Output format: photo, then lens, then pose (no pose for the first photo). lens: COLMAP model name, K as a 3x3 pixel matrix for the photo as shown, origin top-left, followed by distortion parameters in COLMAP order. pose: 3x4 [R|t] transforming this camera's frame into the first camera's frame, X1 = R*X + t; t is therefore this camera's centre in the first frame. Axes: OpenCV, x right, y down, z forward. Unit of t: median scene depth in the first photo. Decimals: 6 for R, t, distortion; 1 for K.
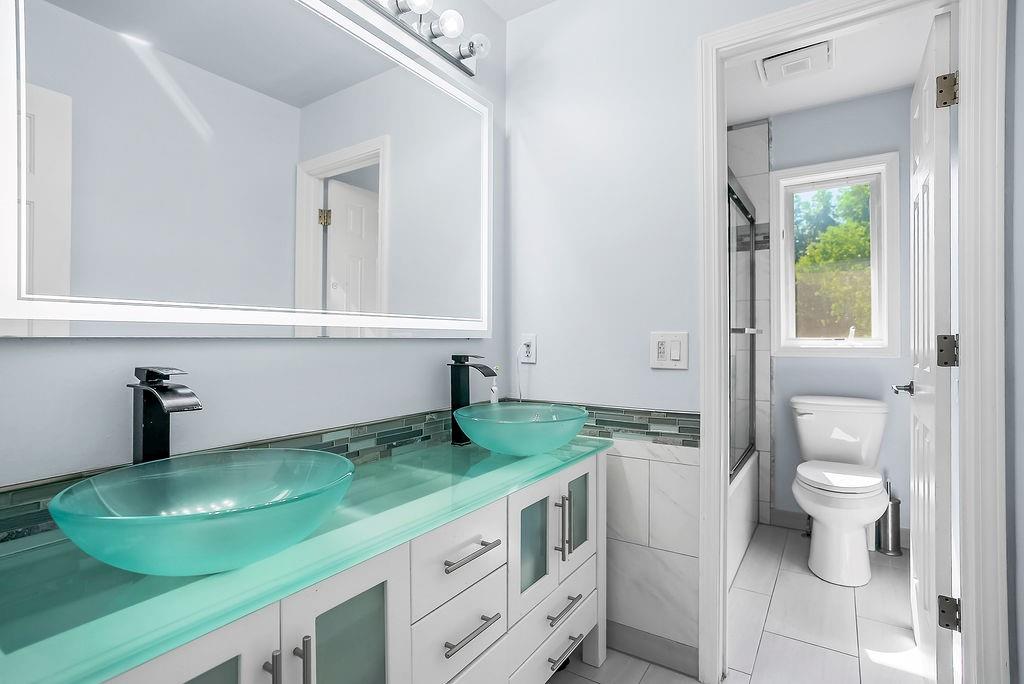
lens RADIAL K [[475.2, 0, 514.4], [0, 475.2, 341.4], [0, 0, 1]] dist [-0.033727, 0.013275]
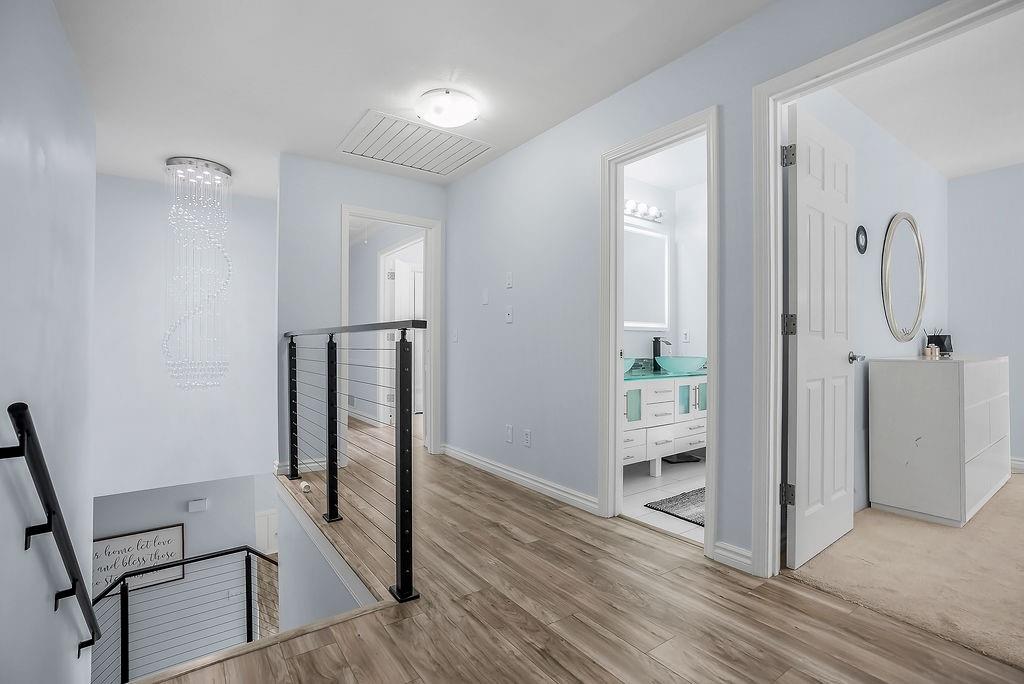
lens RADIAL K [[475.2, 0, 513.7], [0, 475.2, 341.8], [0, 0, 1]] dist [-0.033727, 0.013275]
pose [[0.934025, 0.002057, -0.357201, 0.084950], [-0.001188, 0.999996, 0.002652, 0.049780], [0.357205, -0.002052, 0.934024, -1.783376]]
